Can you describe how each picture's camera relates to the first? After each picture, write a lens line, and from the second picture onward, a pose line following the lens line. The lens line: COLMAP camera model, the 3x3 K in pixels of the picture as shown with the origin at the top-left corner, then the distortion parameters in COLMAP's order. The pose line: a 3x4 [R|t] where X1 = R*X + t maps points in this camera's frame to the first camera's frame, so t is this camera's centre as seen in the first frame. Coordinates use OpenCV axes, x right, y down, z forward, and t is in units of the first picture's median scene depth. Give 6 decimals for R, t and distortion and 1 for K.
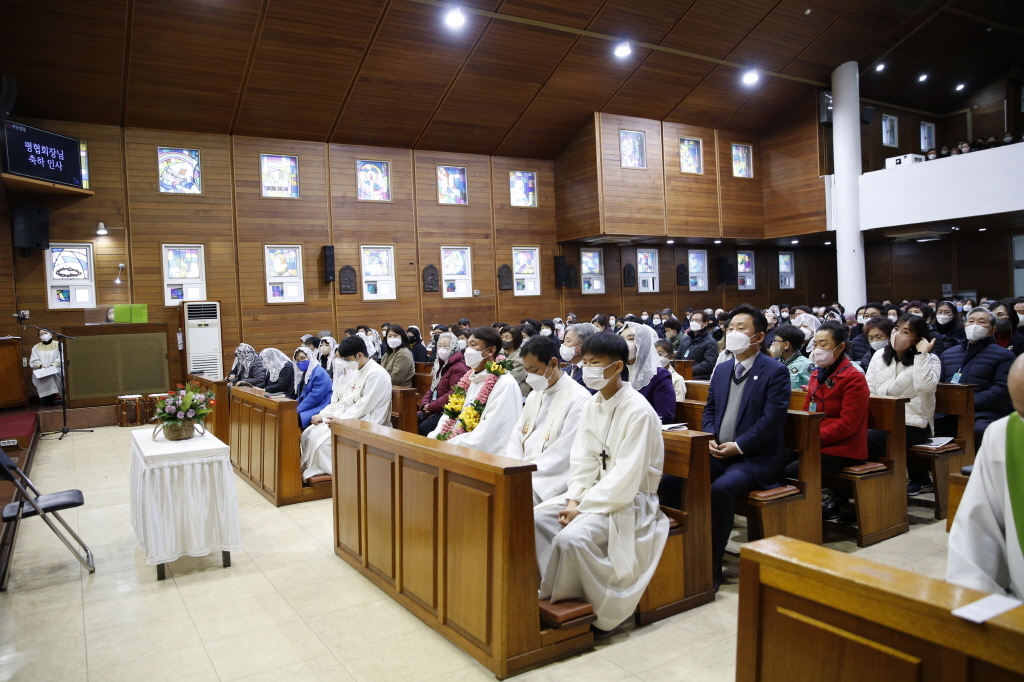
lens RADIAL K [[743.2, 0, 512.0], [0, 743.2, 341.0], [0, 0, 1]] dist [-0.093324, 0.088176]
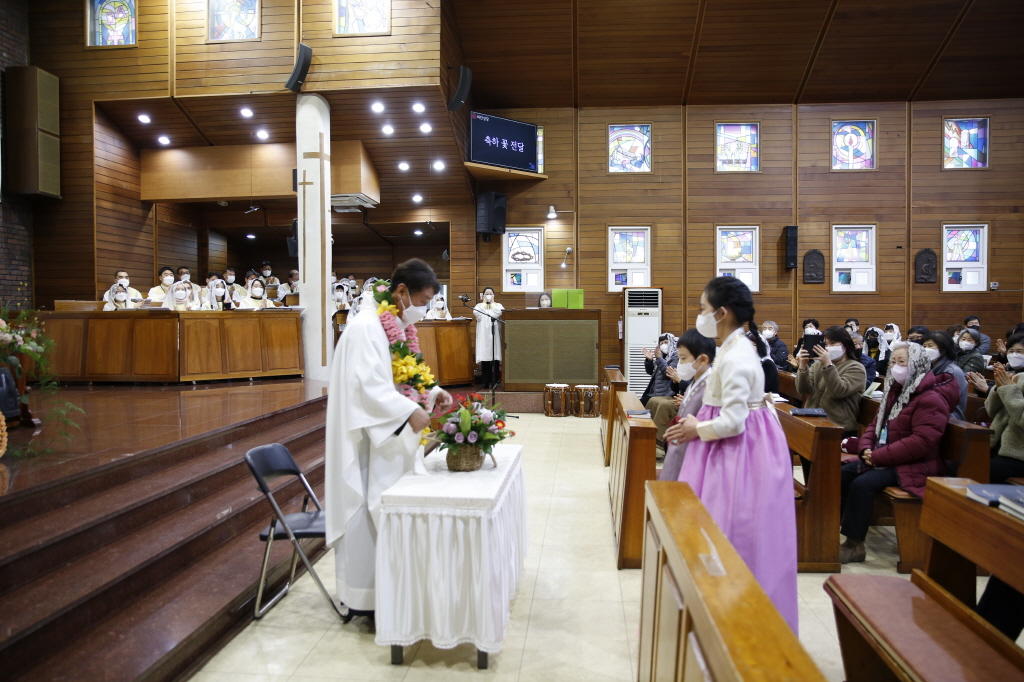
lens RADIAL K [[743.2, 0, 512.0], [0, 743.2, 341.0], [0, 0, 1]] dist [-0.093324, 0.088176]
pose [[0.797361, 0.061497, -0.600361, 0.008855], [-0.053647, 0.998079, 0.030987, -0.007007], [0.601113, 0.007500, 0.799129, 0.145939]]
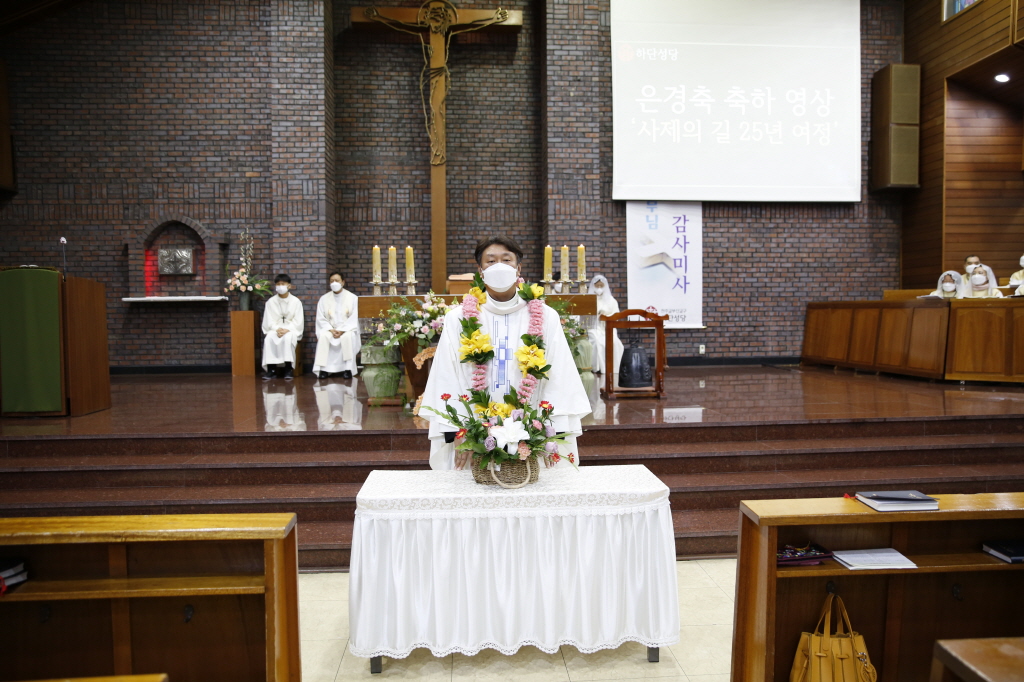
lens RADIAL K [[743.2, 0, 512.0], [0, 743.2, 341.0], [0, 0, 1]] dist [-0.093324, 0.088176]
pose [[-0.465505, 0.083581, -0.881090, 0.042630], [-0.000236, 0.995519, 0.094561, -0.018655], [0.885045, 0.044227, -0.463400, 0.445615]]
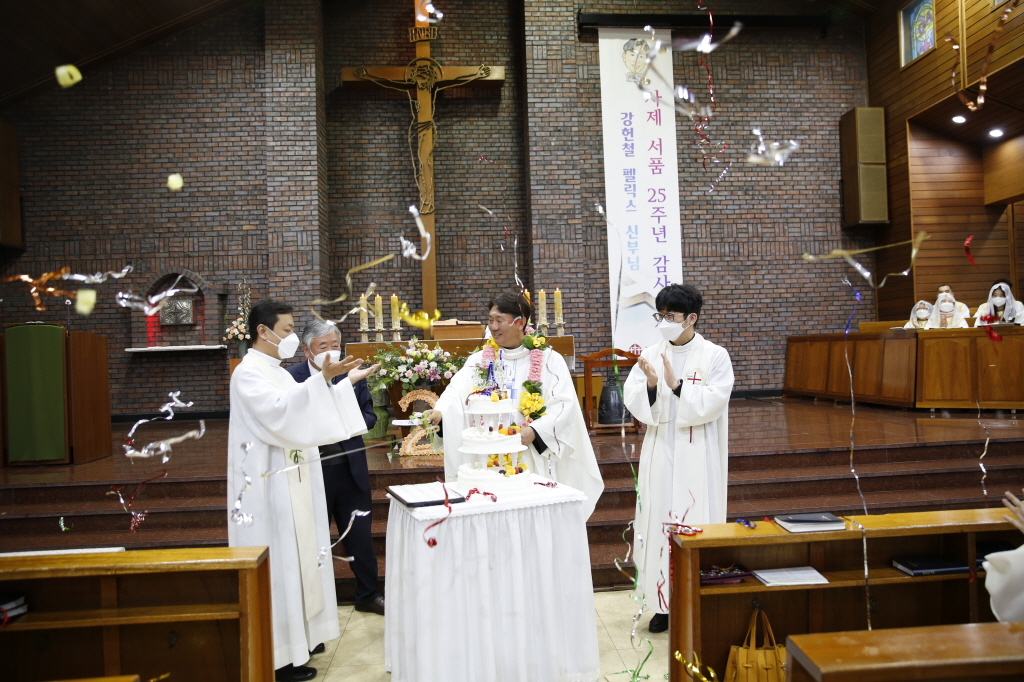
lens RADIAL K [[736.8, 0, 512.0], [0, 736.8, 341.0], [0, 0, 1]] dist [-0.096688, 0.089615]
pose [[-0.466721, 0.049172, -0.883036, 0.052568], [0.025026, 0.998788, 0.042391, -0.022028], [0.884050, -0.002314, -0.467386, 0.466512]]
